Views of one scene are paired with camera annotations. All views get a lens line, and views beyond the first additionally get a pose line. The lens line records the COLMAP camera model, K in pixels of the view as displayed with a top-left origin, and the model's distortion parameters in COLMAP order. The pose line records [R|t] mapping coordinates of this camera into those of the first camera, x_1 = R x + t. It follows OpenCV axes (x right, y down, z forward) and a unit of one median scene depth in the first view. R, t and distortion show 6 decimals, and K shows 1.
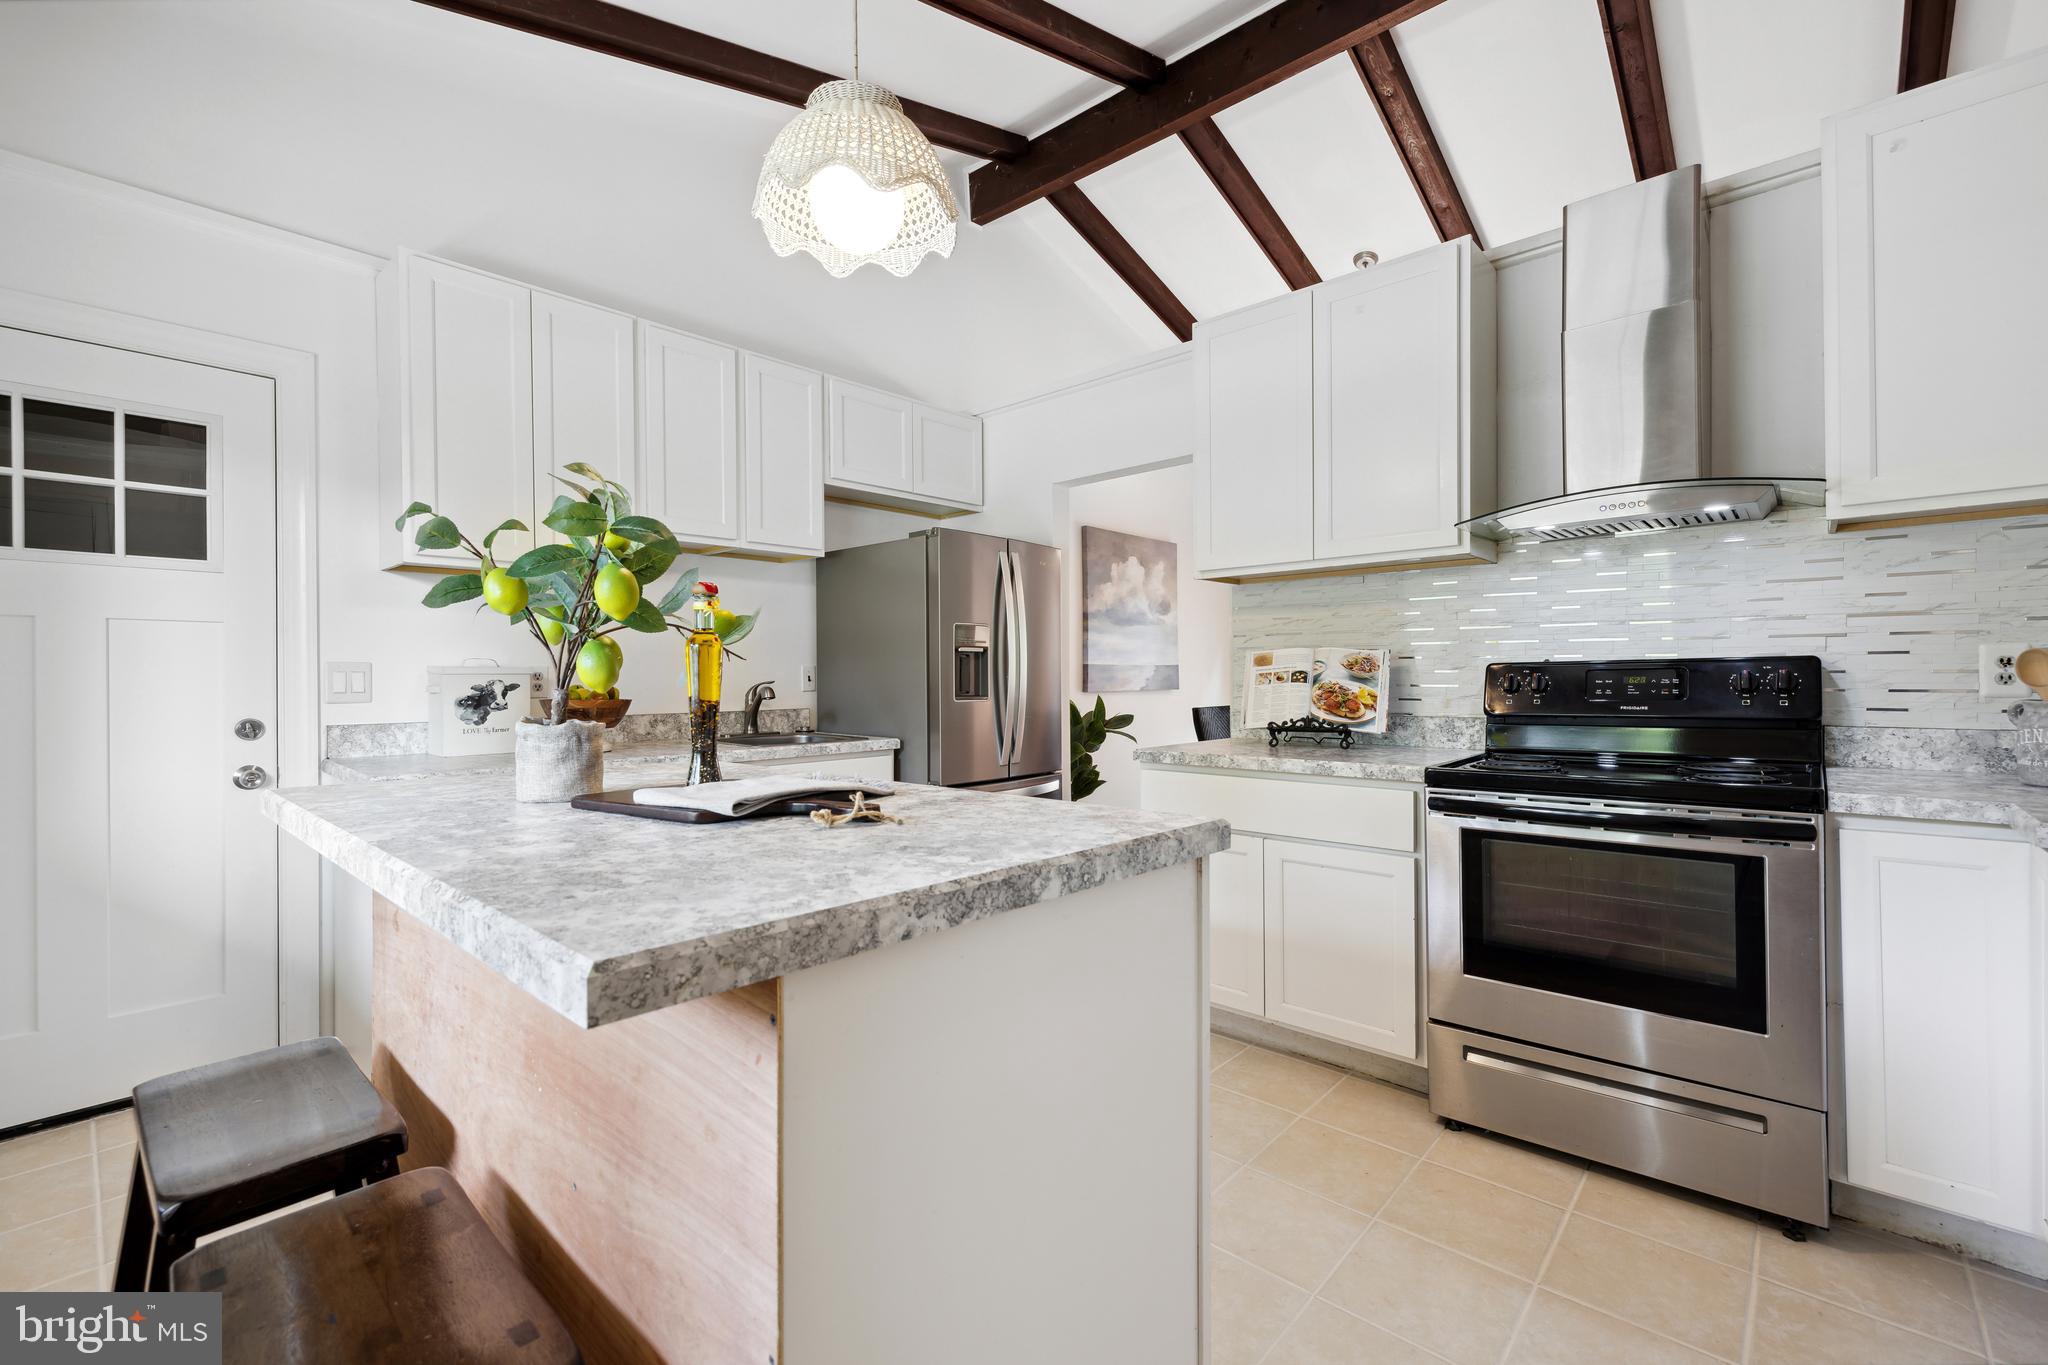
lens RADIAL K [[871.7, 0, 1038.5], [0, 871.7, 679.6], [0, 0, 1]] dist [0.004579, 0.000338]
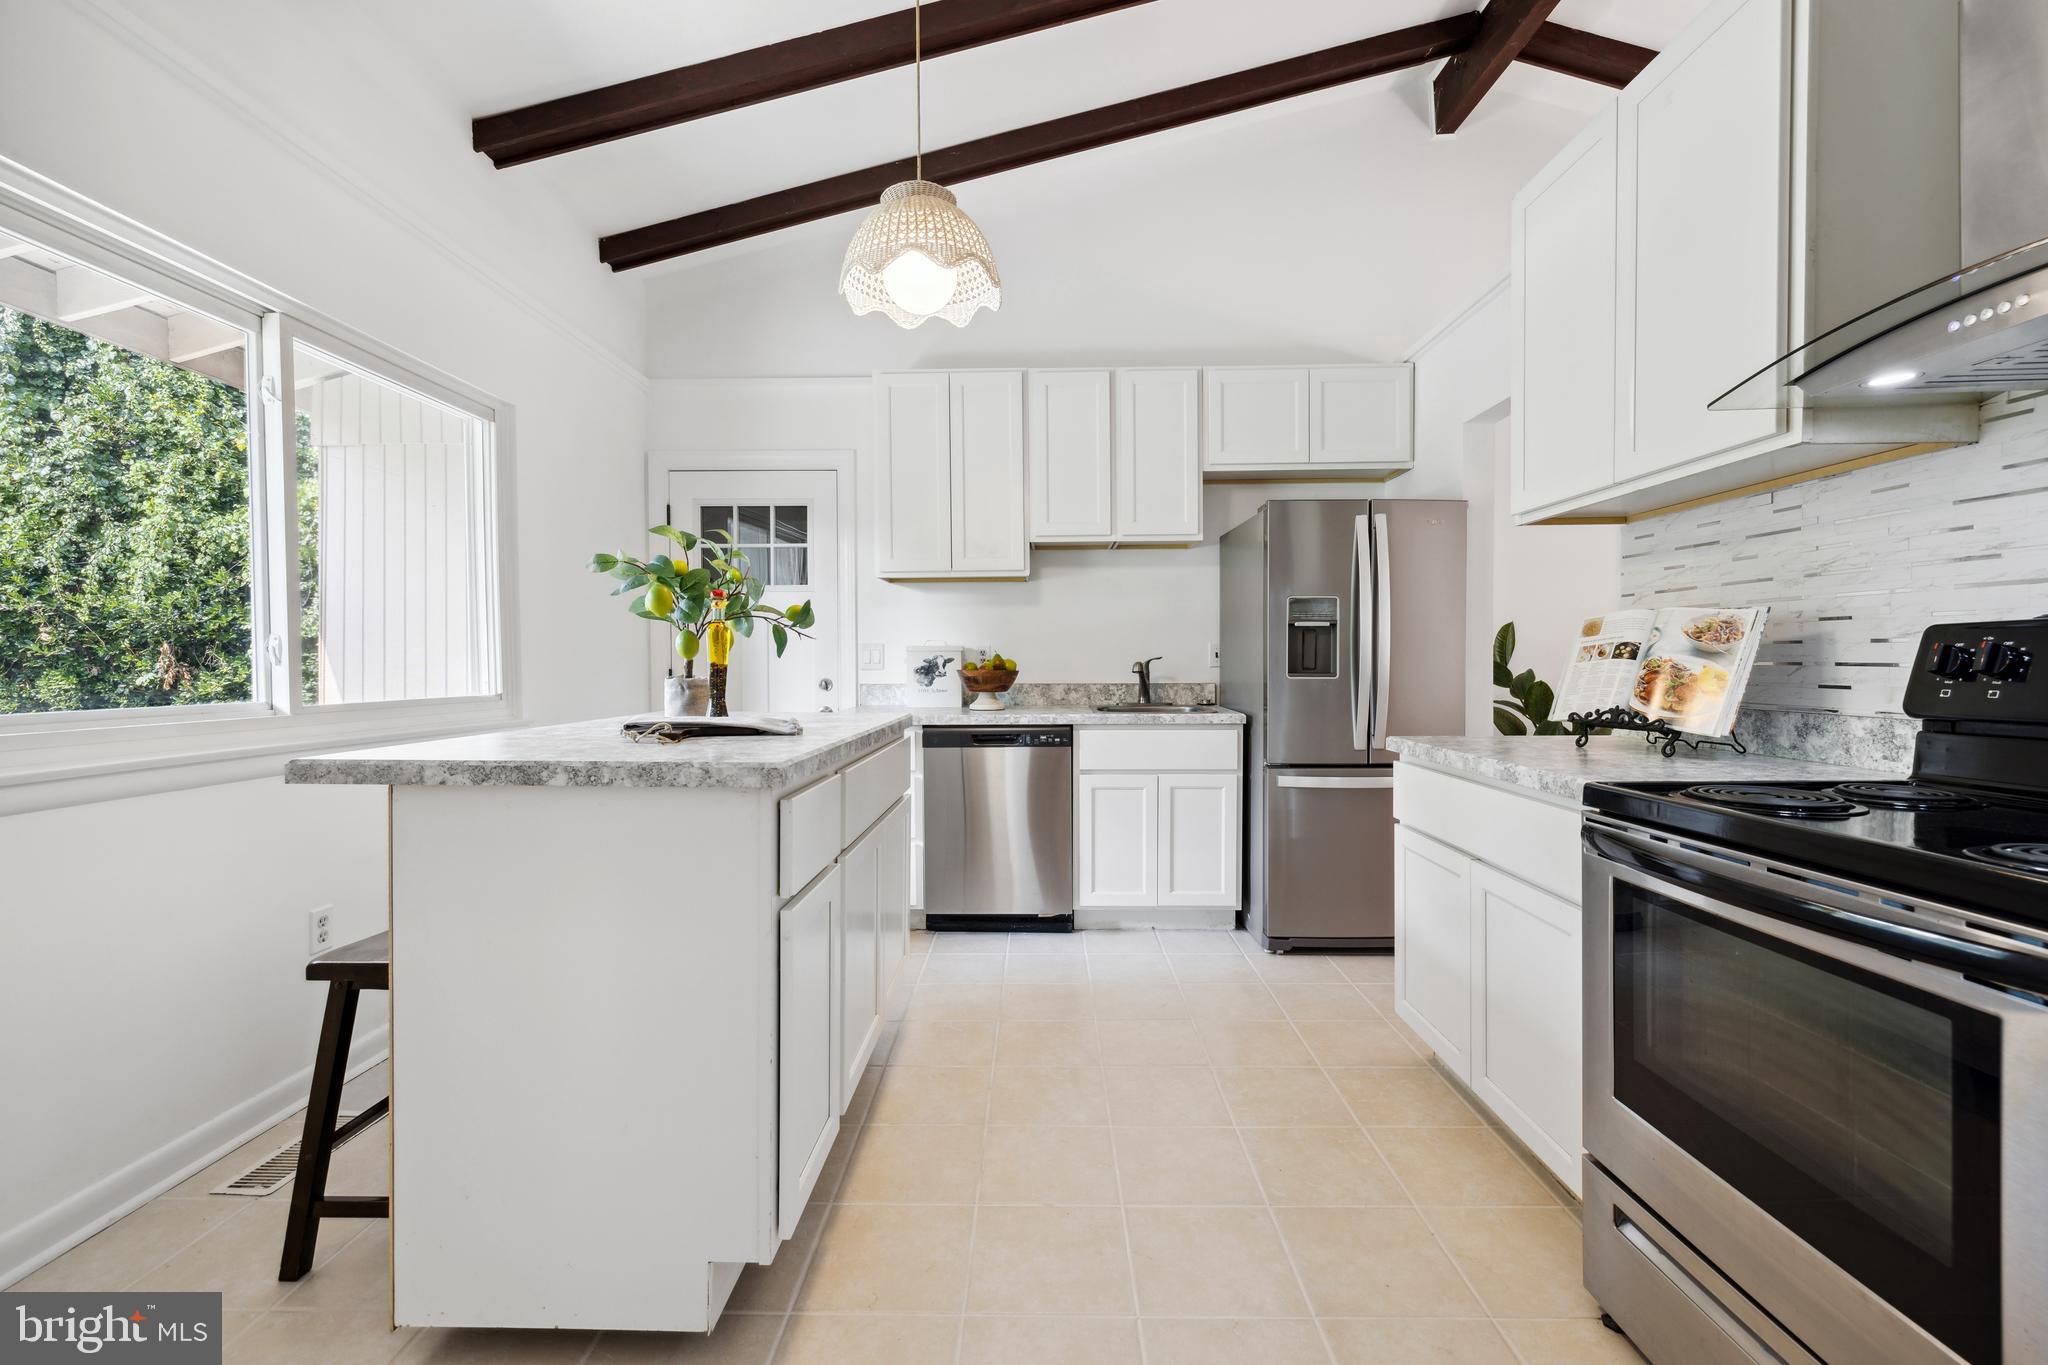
lens RADIAL K [[871.7, 0, 1031.6], [0, 871.7, 670.8], [0, 0, 1]] dist [0.004579, 0.000338]
pose [[0.657663, 0.013029, -0.753199, 0.522130], [-0.003345, 0.999891, 0.014375, 0.004714], [0.753305, -0.006934, 0.657635, 0.177768]]
